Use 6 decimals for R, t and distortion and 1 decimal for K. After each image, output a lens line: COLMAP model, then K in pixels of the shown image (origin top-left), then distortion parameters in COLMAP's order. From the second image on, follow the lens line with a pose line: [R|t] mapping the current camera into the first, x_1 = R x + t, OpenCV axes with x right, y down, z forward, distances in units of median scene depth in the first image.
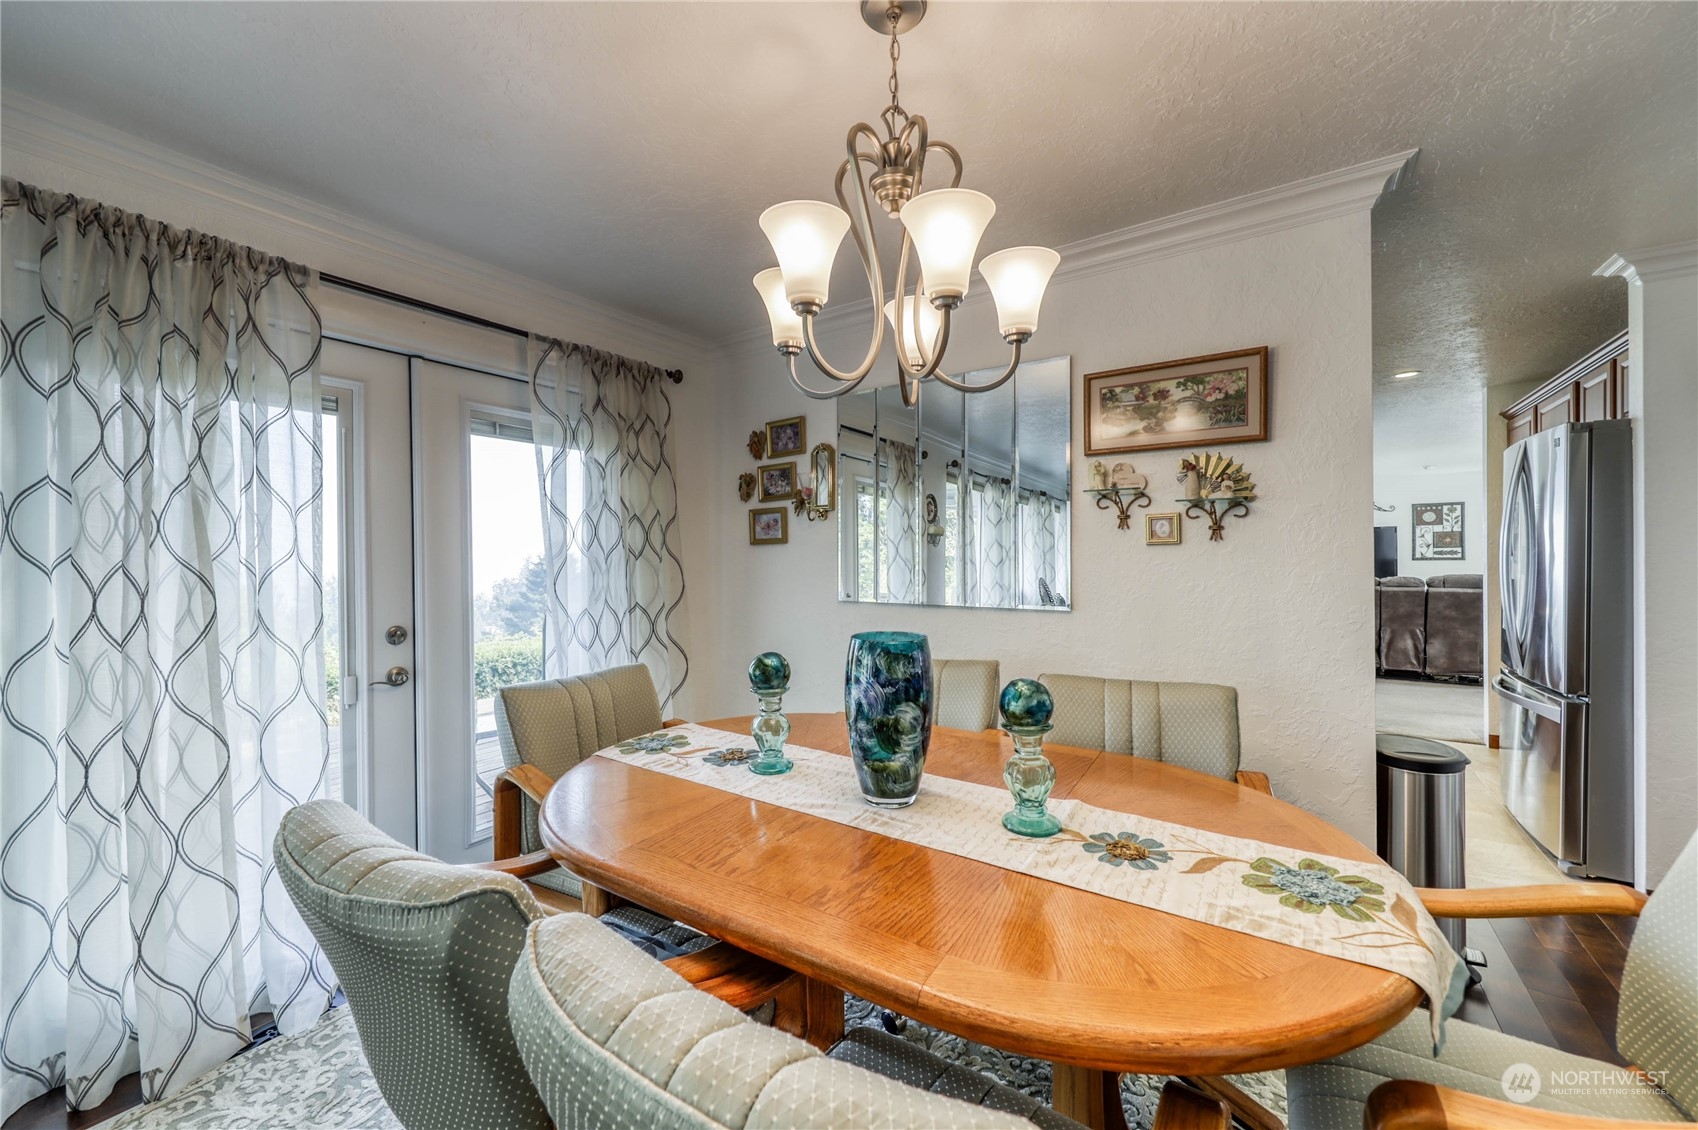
lens RADIAL K [[629.9, 0, 851.8], [0, 629.9, 562.8], [0, 0, 1]] dist [0.003438, -0.001660]
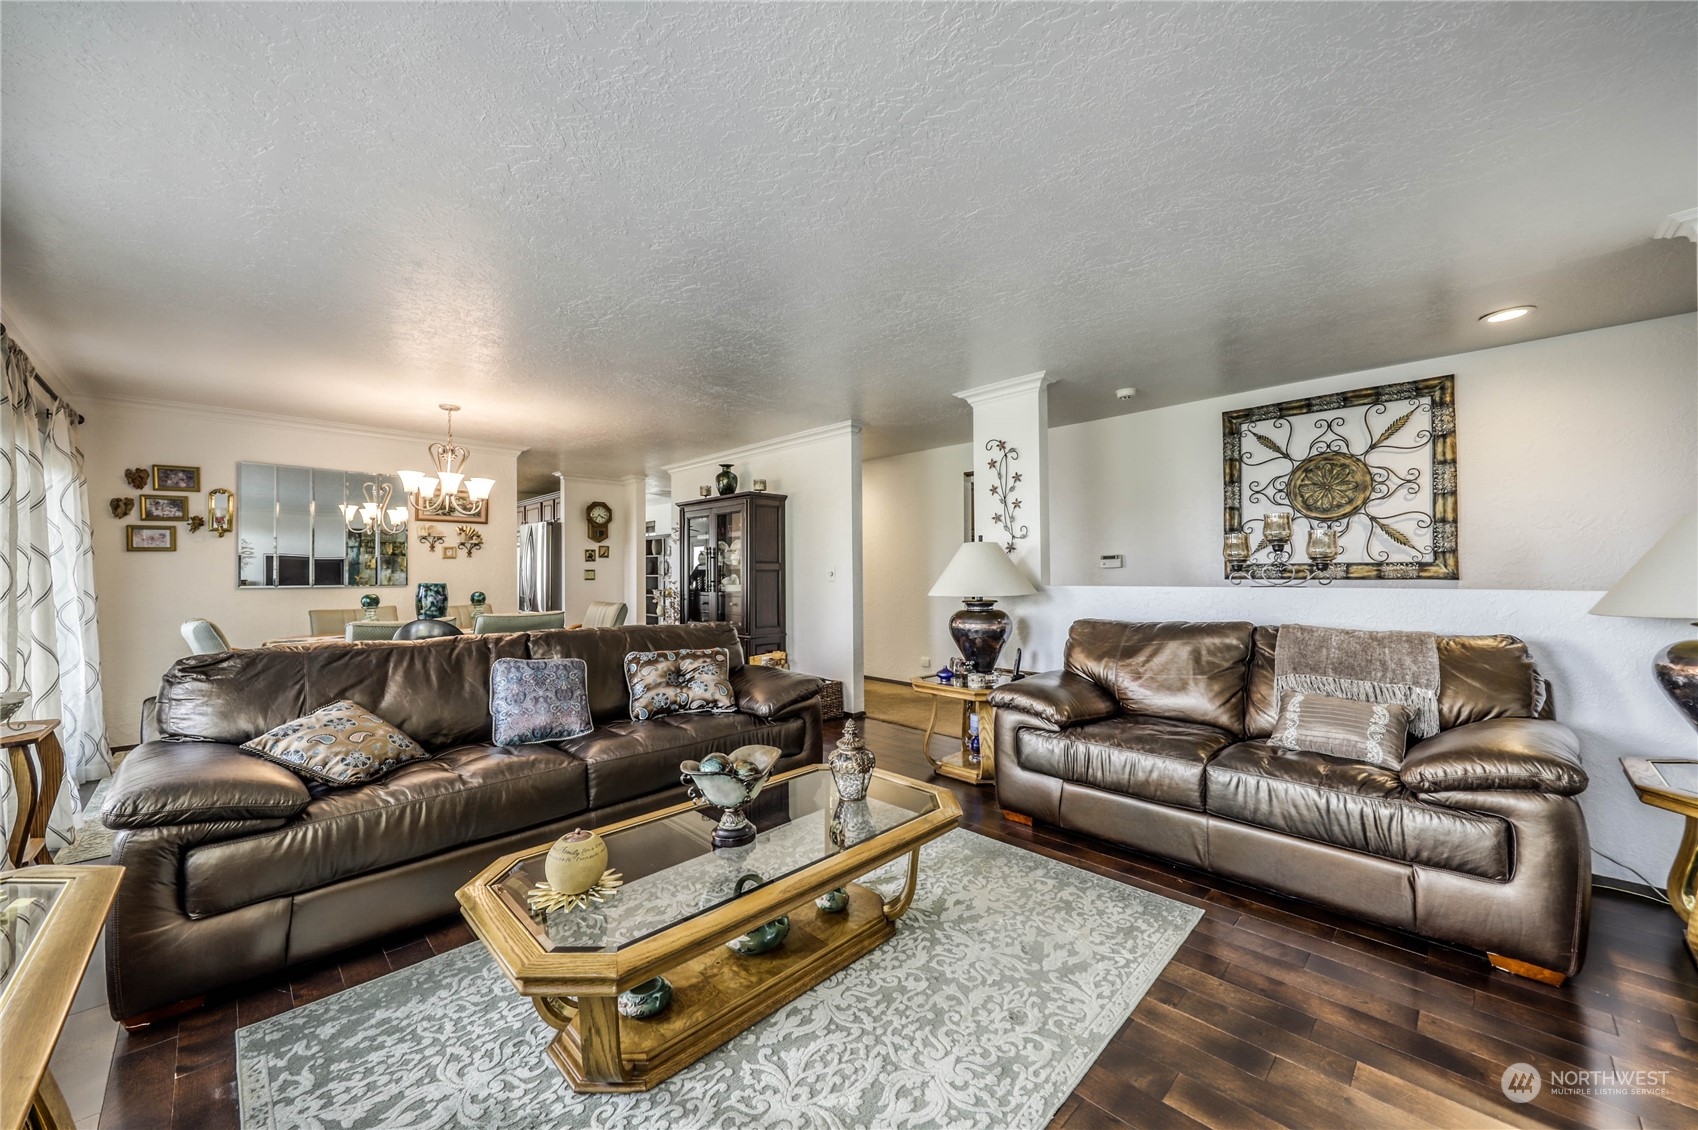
lens RADIAL K [[629.9, 0, 848.3], [0, 629.9, 568.8], [0, 0, 1]] dist [0.003438, -0.001660]
pose [[0.195960, 0.009008, 0.980570, -1.242026], [0.013899, 0.999832, -0.011962, 0.048455], [-0.980513, 0.015973, 0.195802, -0.804795]]
